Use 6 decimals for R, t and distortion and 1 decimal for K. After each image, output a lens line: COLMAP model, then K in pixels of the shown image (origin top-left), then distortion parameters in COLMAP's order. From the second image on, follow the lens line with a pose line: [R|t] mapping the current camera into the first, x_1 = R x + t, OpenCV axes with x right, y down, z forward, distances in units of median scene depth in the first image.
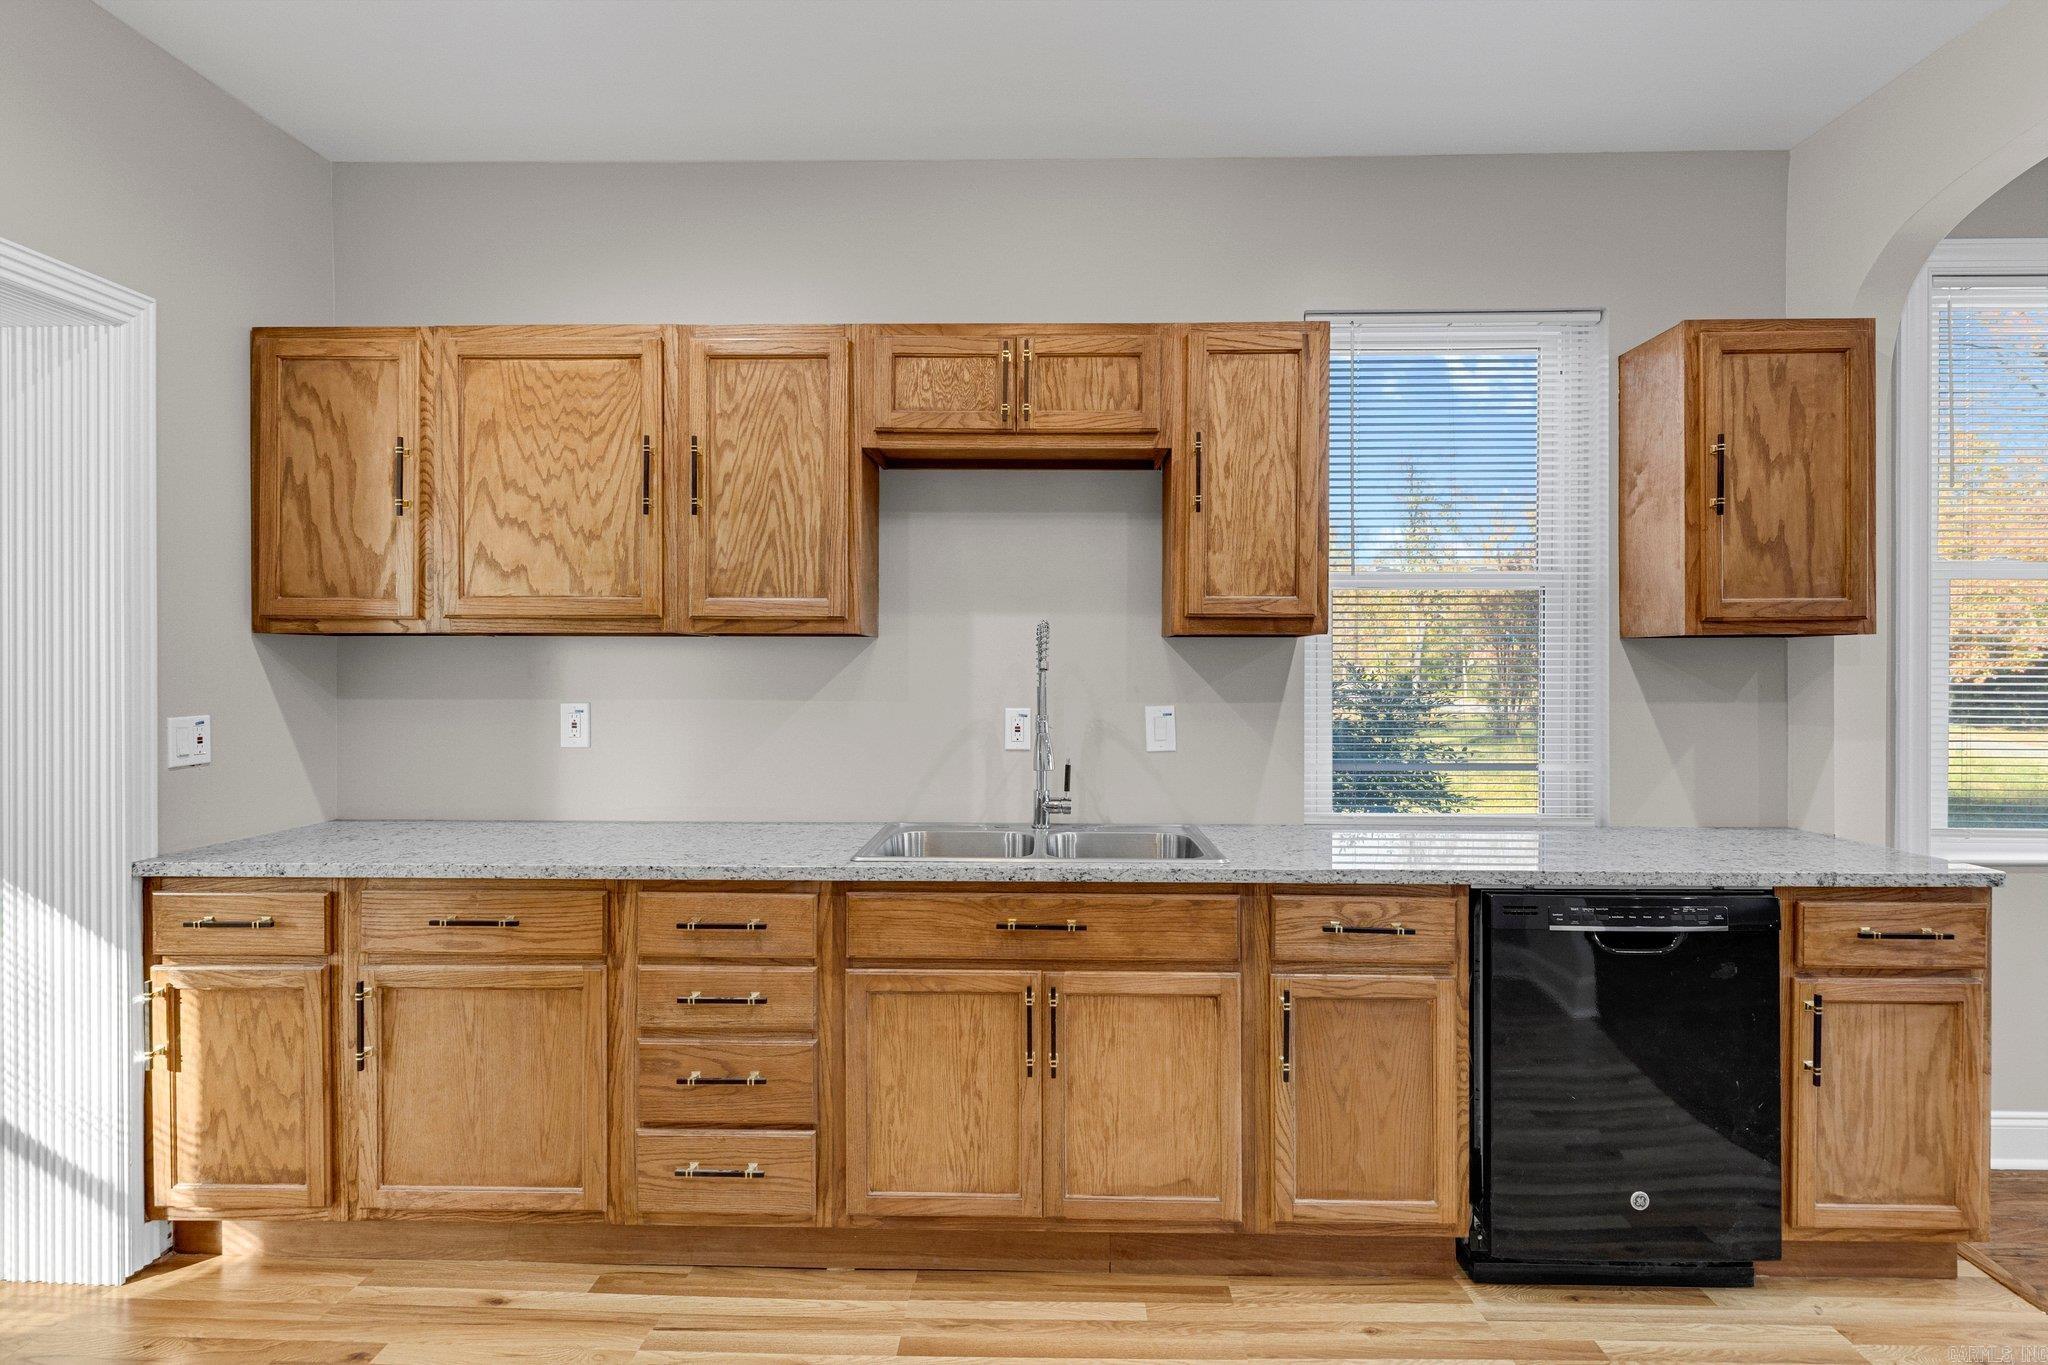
lens RADIAL K [[1081.8, 0, 1028.5], [0, 1081.8, 670.4], [0, 0, 1]] dist [0.001514, 0.000511]
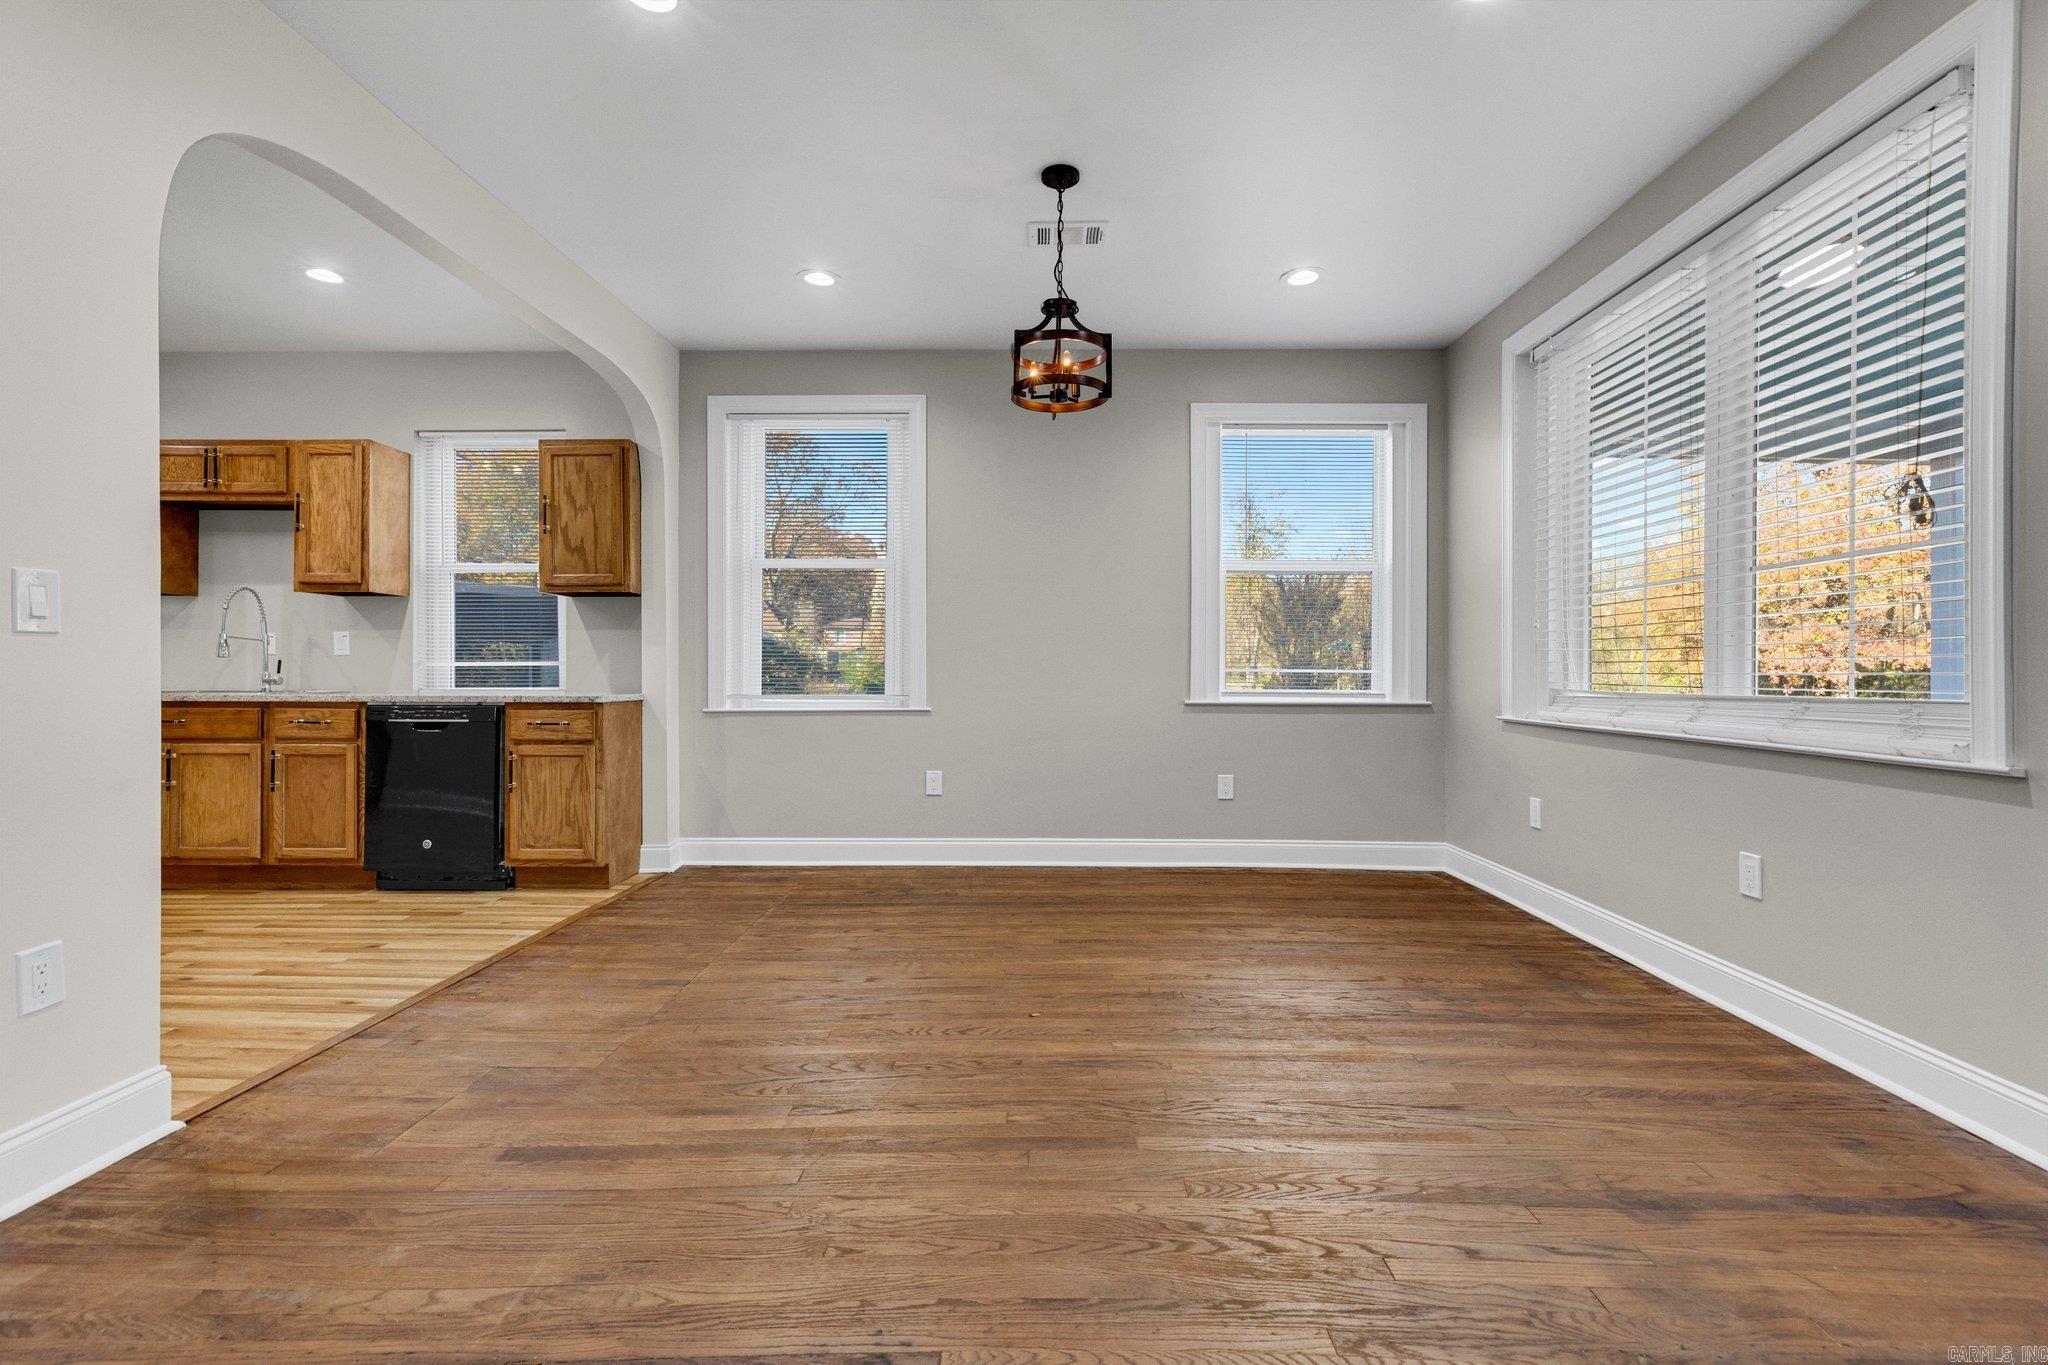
lens RADIAL K [[921.3, 0, 1025.9], [0, 921.3, 671.9], [0, 0, 1]] dist [0.006246, -0.001429]
pose [[0.999994, 0.001738, 0.002881, 1.527693], [-0.001723, 0.999985, -0.005133, 0.126555], [-0.002890, 0.005128, 0.999983, -0.759316]]
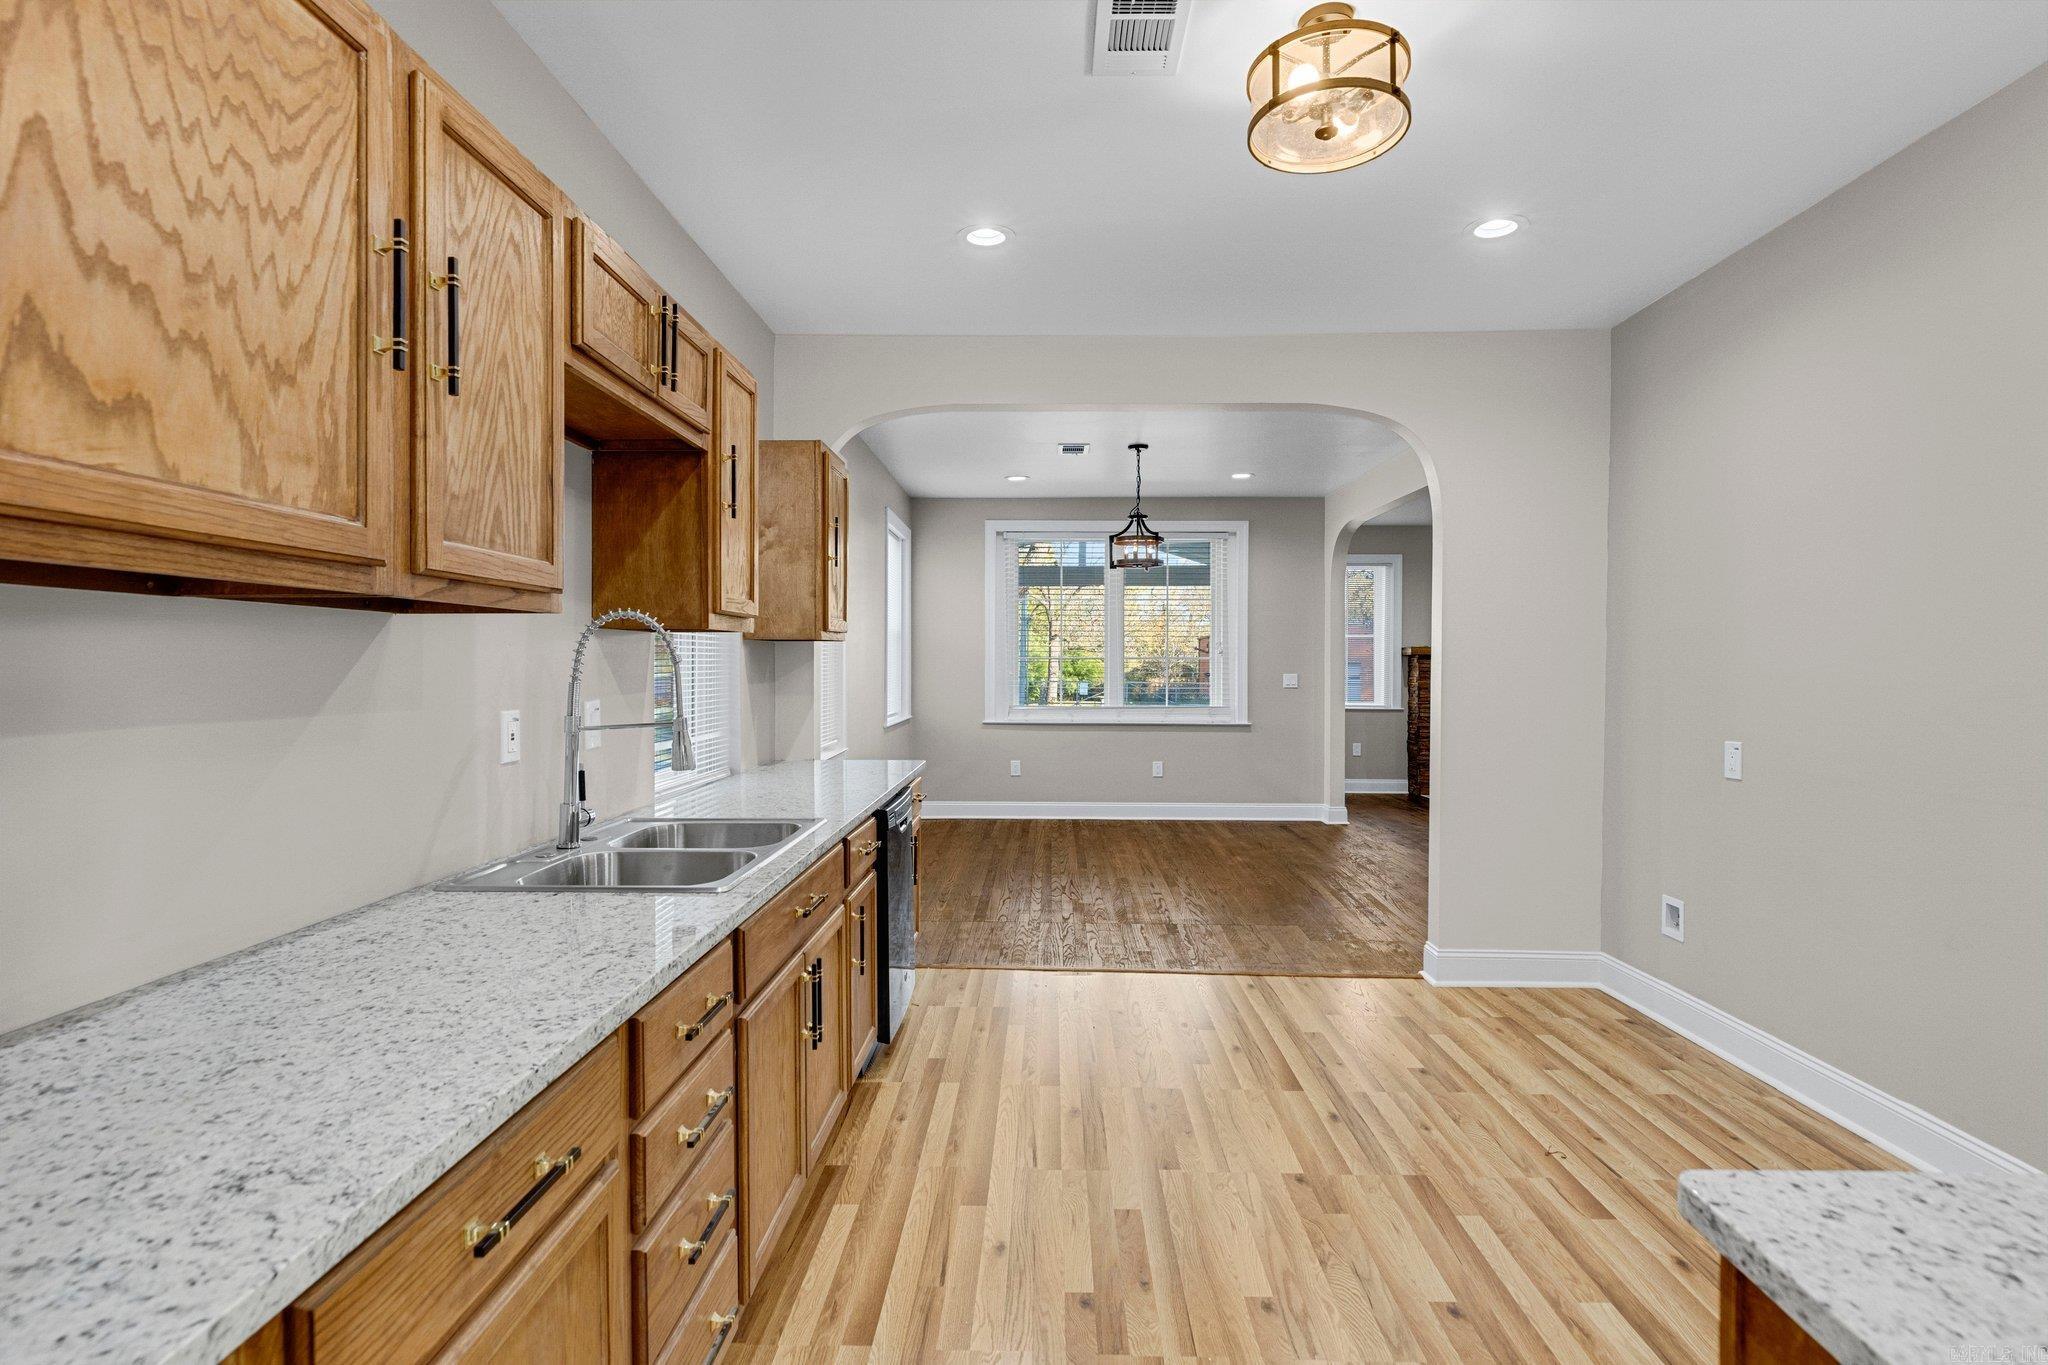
lens RADIAL K [[996.6, 0, 1027.2], [0, 996.6, 669.8], [0, 0, 1]] dist [0.001011, 0.000590]
pose [[-0.002093, -0.009574, 0.999952, -0.848423], [0.000112, 0.999954, 0.009574, -0.002410], [-0.999998, 0.000132, -0.002091, 0.699342]]
